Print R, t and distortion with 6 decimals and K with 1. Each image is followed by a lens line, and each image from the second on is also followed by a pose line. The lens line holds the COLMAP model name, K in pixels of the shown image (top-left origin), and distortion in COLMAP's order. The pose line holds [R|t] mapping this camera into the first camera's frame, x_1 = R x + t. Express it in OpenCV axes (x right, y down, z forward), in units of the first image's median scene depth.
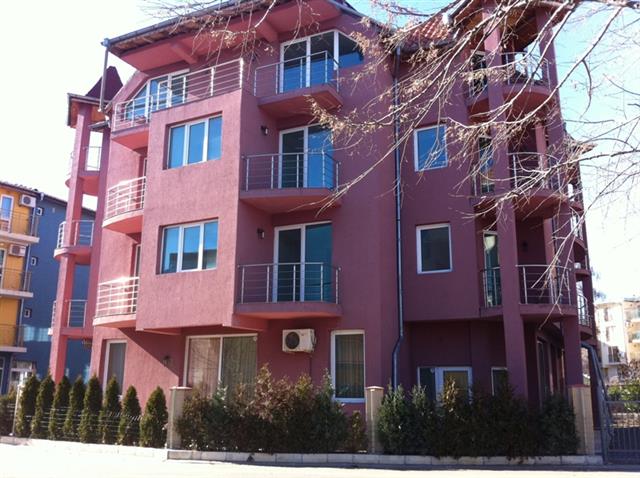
lens RADIAL K [[616.3, 0, 341.2], [0, 616.3, 247.5], [0, 0, 1]] dist [-0.024985, 0.000000]
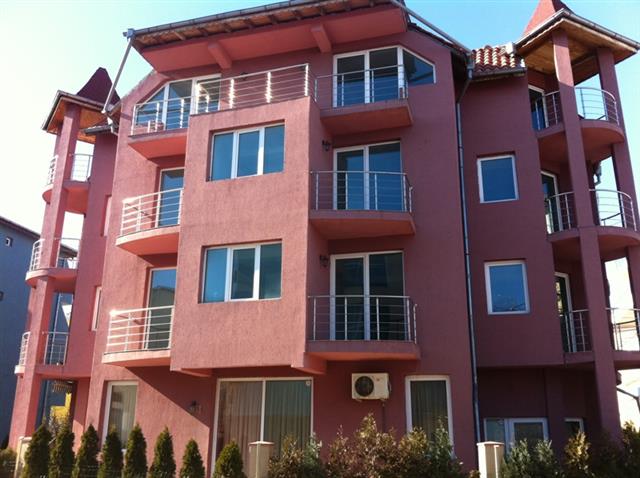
lens RADIAL K [[616.3, 0, 343.0], [0, 616.3, 248.6], [0, 0, 1]] dist [-0.024985, 0.000000]
pose [[0.984955, 0.054852, 0.163875, -0.237244], [-0.042624, 0.996102, -0.077230, 0.024938], [-0.167473, 0.069083, 0.983453, 0.133039]]
